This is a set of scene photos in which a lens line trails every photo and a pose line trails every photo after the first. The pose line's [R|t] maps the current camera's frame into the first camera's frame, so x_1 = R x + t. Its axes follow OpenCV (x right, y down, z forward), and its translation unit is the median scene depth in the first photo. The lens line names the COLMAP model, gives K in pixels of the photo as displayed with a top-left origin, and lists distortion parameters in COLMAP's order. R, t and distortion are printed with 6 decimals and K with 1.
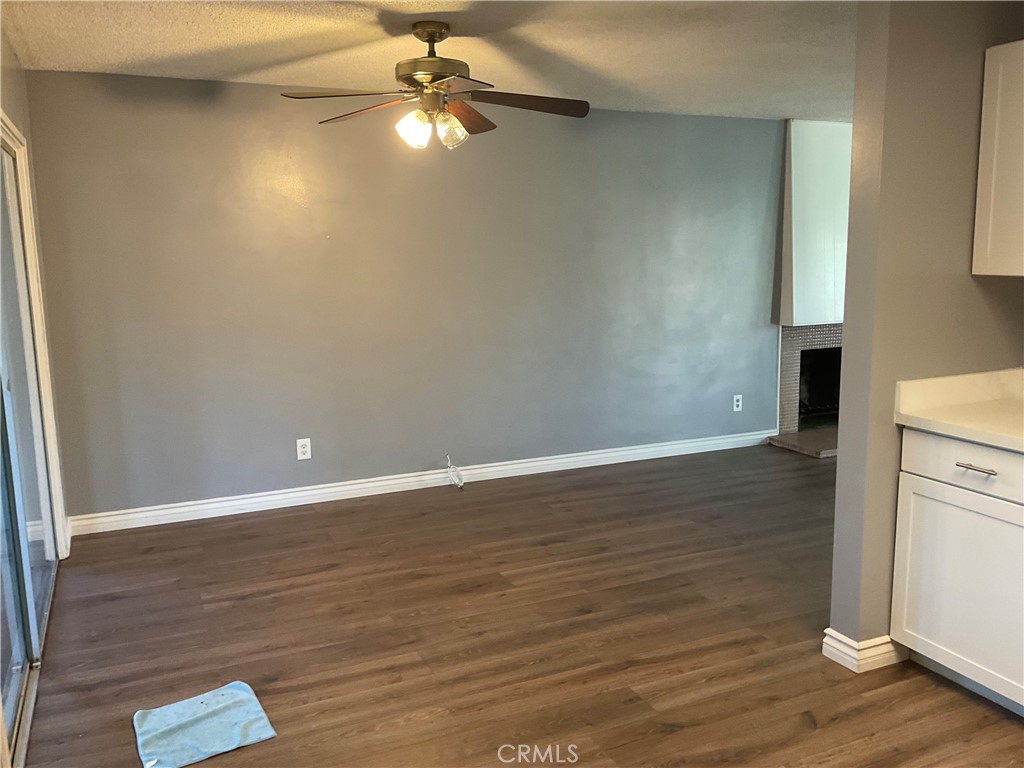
lens RADIAL K [[842.2, 0, 512.0], [0, 842.2, 384.0], [0, 0, 1]] dist [0.111381, -0.222077]
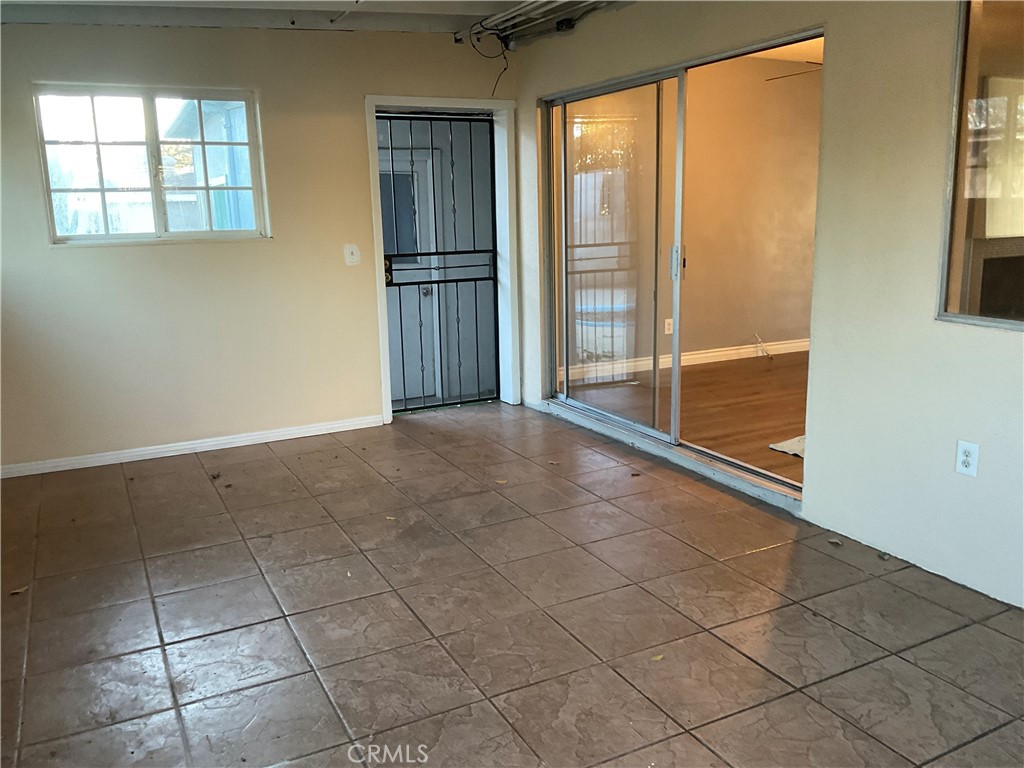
lens RADIAL K [[842.2, 0, 512.0], [0, 842.2, 384.0], [0, 0, 1]] dist [0.111381, -0.222077]
pose [[0.999064, -0.017004, 0.039771, -0.966168], [0.015104, 0.998752, 0.047608, 0.175185], [-0.040531, -0.046963, 0.998074, -0.598674]]
